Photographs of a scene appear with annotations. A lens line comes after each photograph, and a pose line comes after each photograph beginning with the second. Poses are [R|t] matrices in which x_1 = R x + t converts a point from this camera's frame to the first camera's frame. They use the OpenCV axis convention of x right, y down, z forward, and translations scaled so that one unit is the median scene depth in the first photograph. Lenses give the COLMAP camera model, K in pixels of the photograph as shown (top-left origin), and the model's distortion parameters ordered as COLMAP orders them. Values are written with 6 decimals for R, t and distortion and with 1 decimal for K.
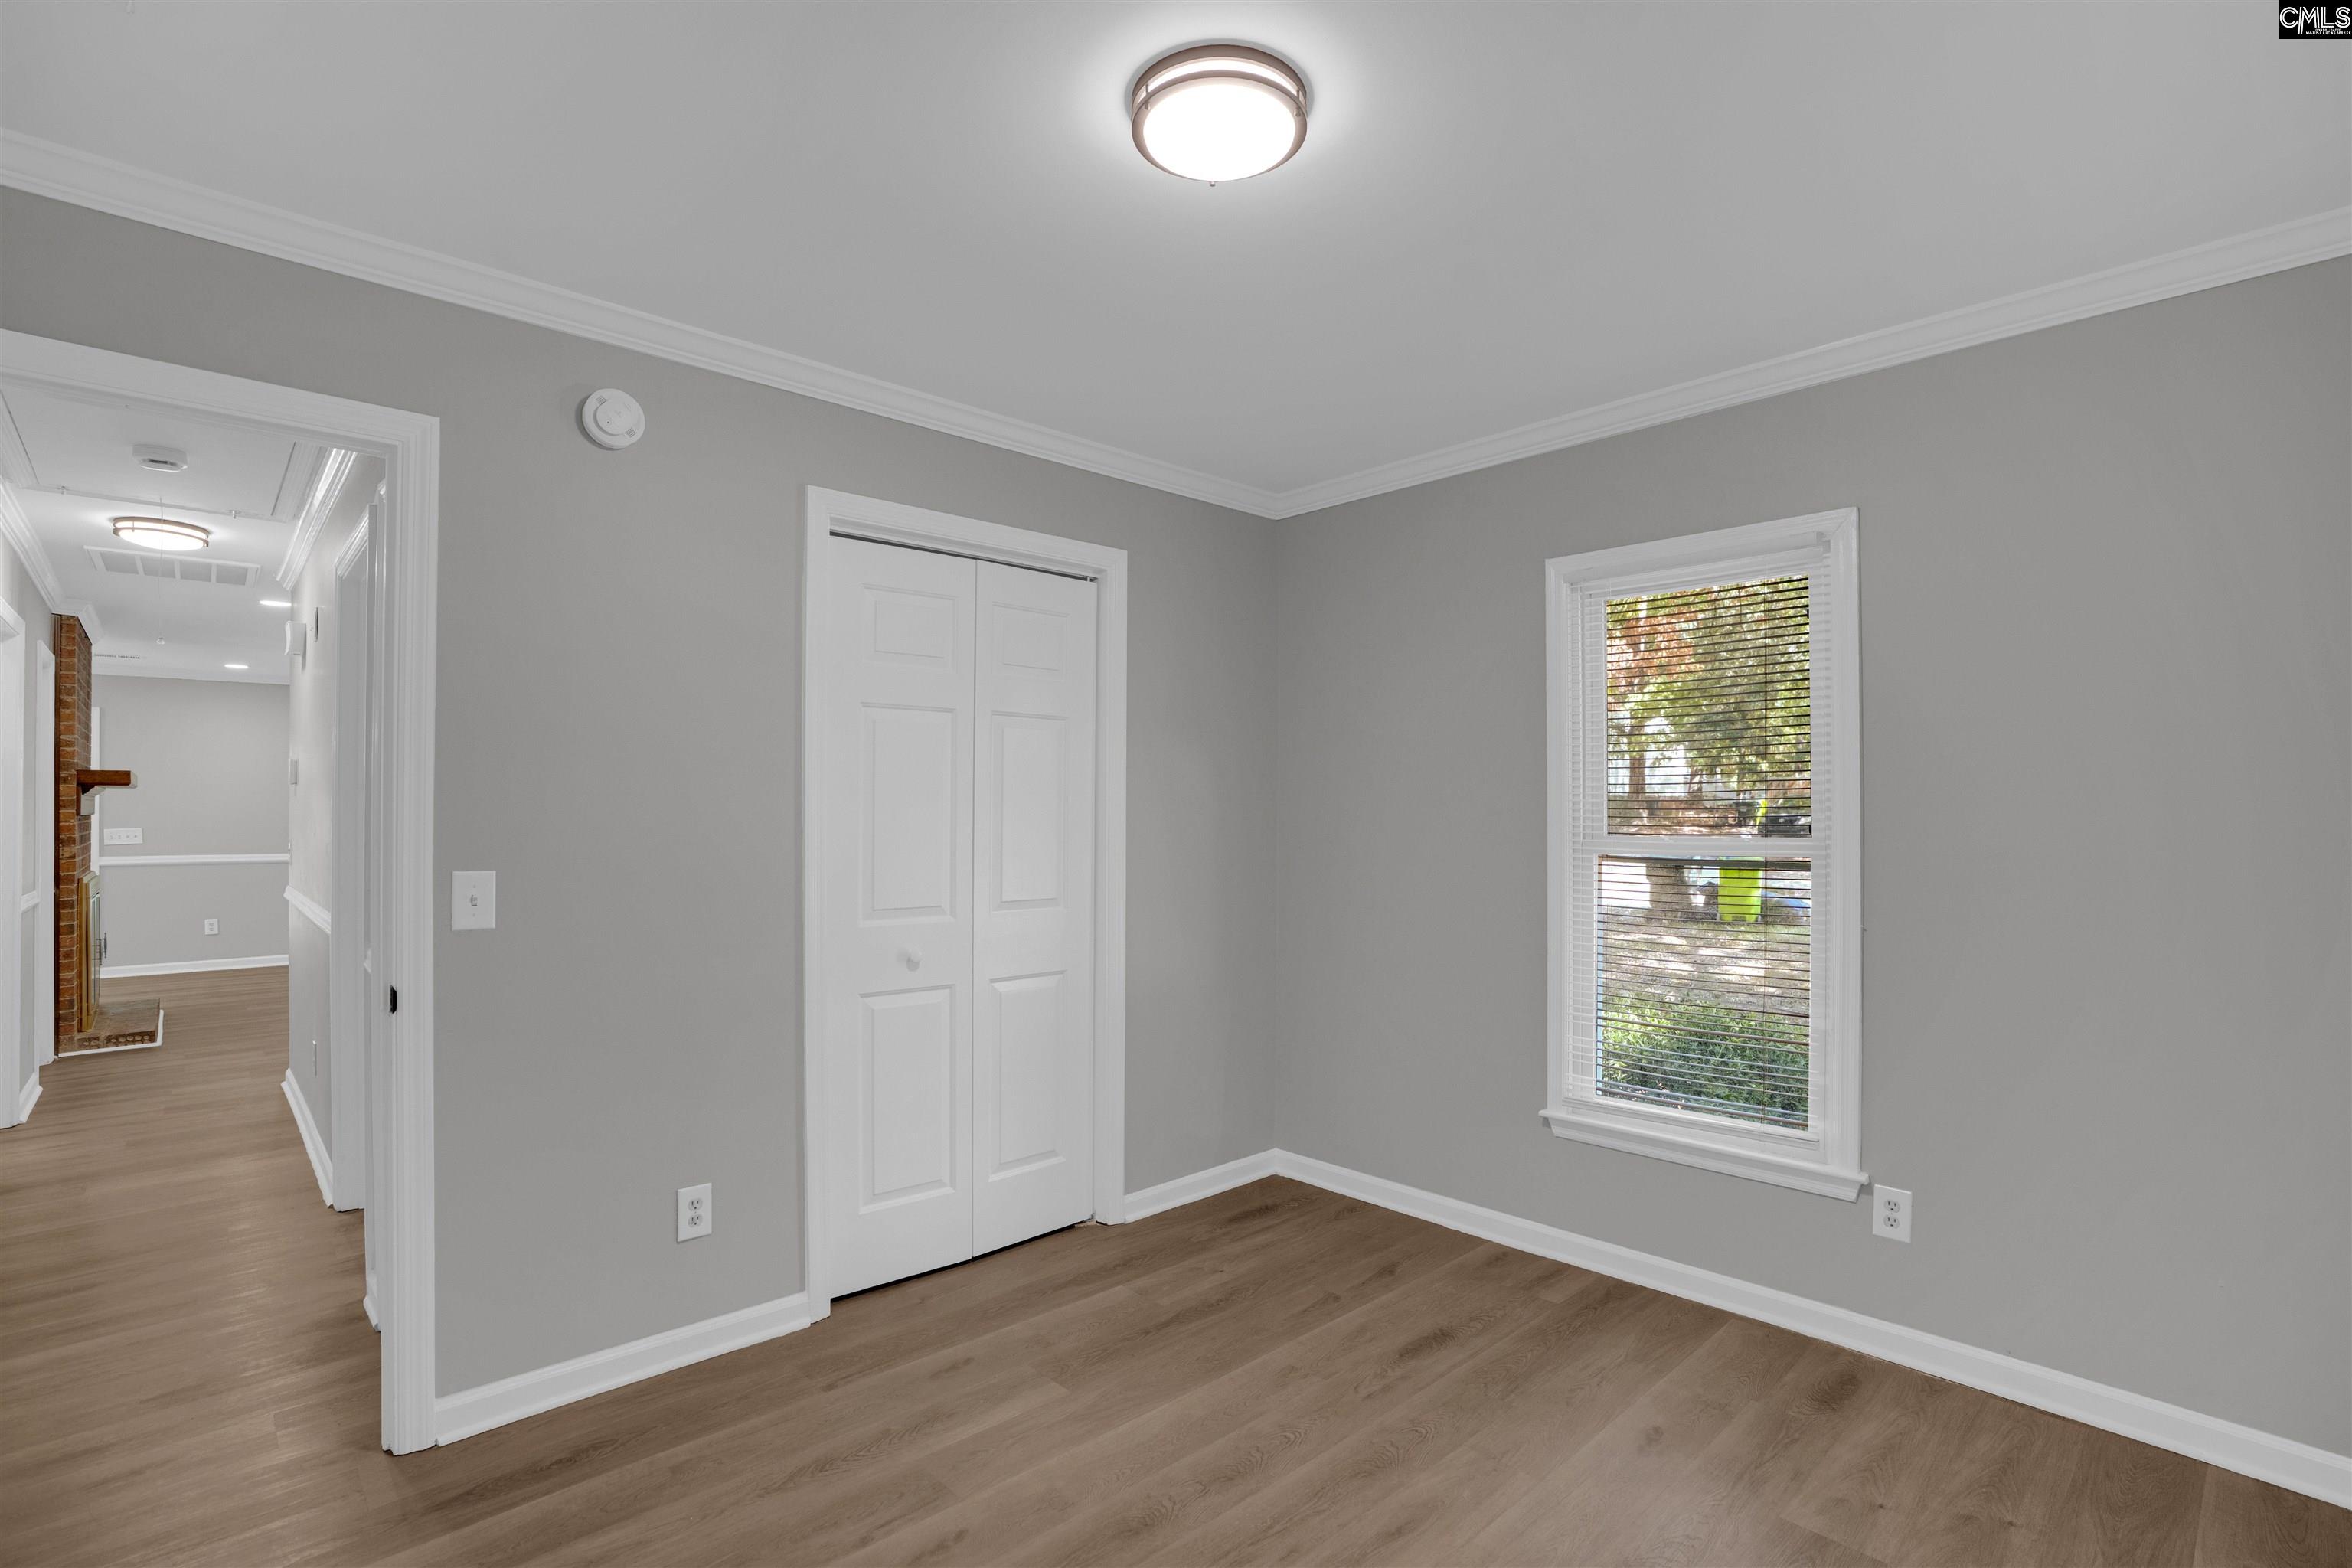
lens RADIAL K [[1091.8, 0, 1184.1], [0, 1091.8, 807.0], [0, 0, 1]] dist [-0.015685, 0.003919]
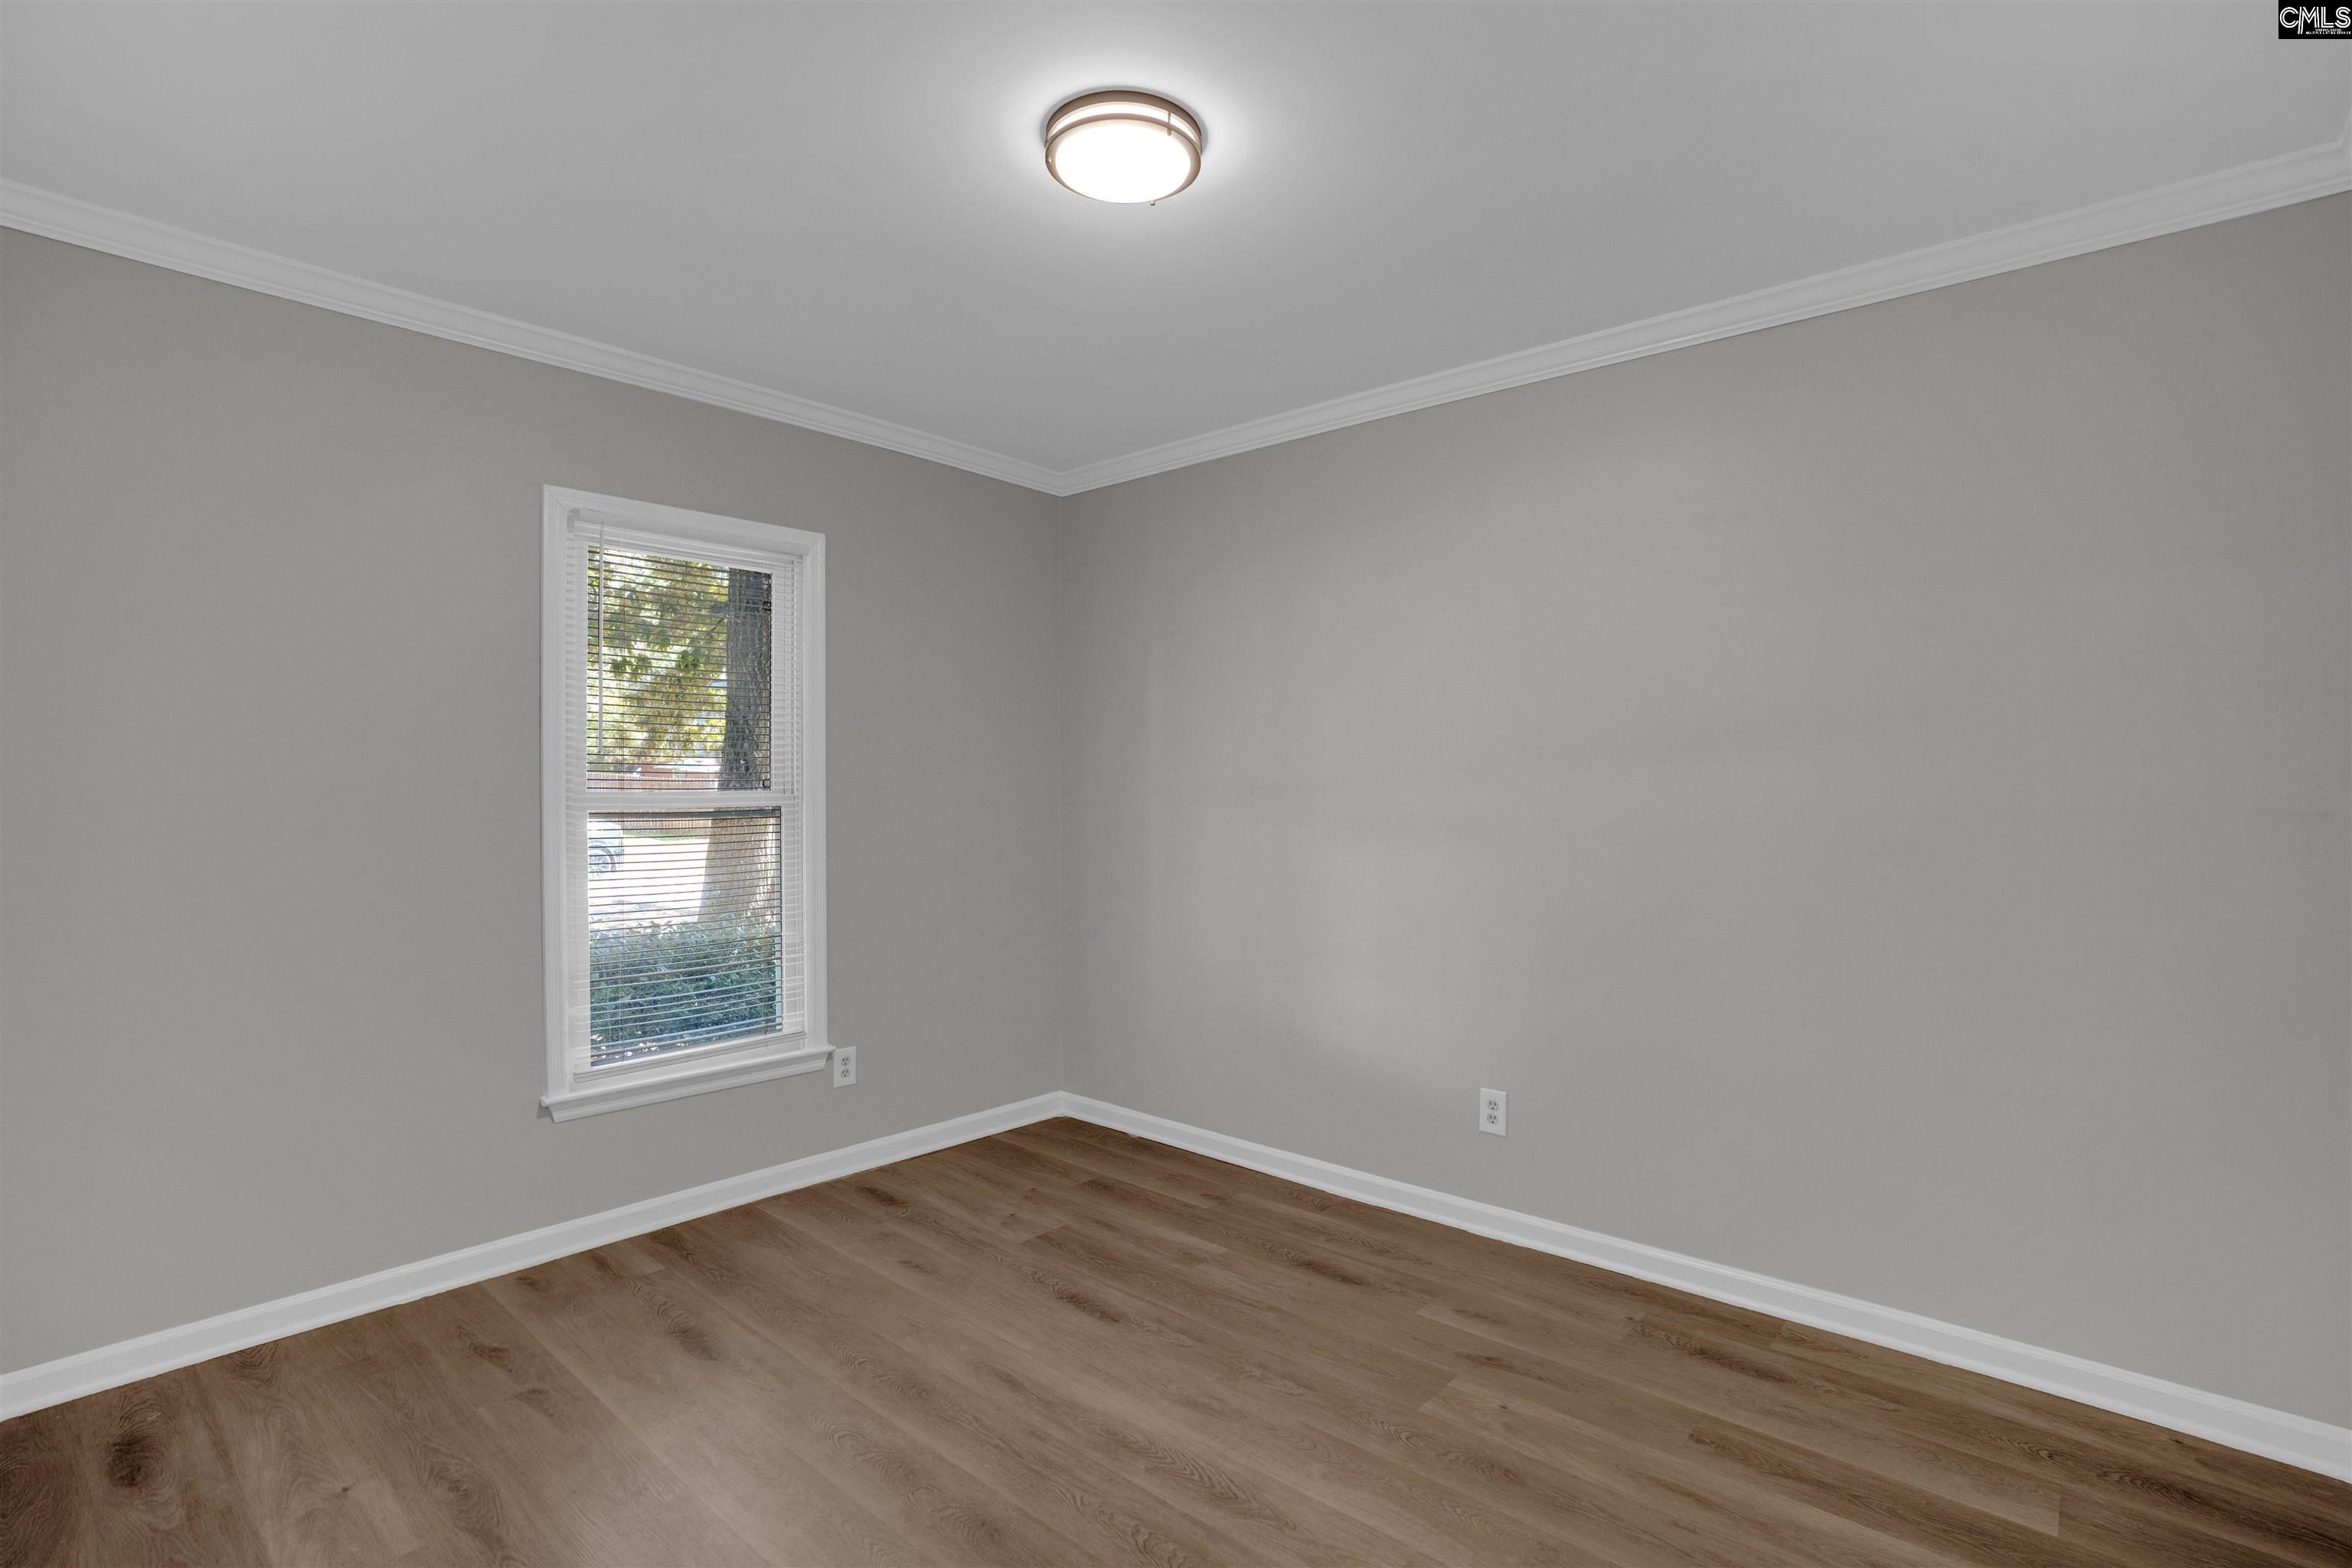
lens RADIAL K [[1091.8, 0, 1179.4], [0, 1091.8, 782.2], [0, 0, 1]] dist [-0.015685, 0.003919]
pose [[-0.085542, 0.011516, 0.996268, -0.690776], [-0.018544, 0.999742, -0.013149, 0.026261], [-0.996162, -0.019600, -0.085306, 0.652923]]
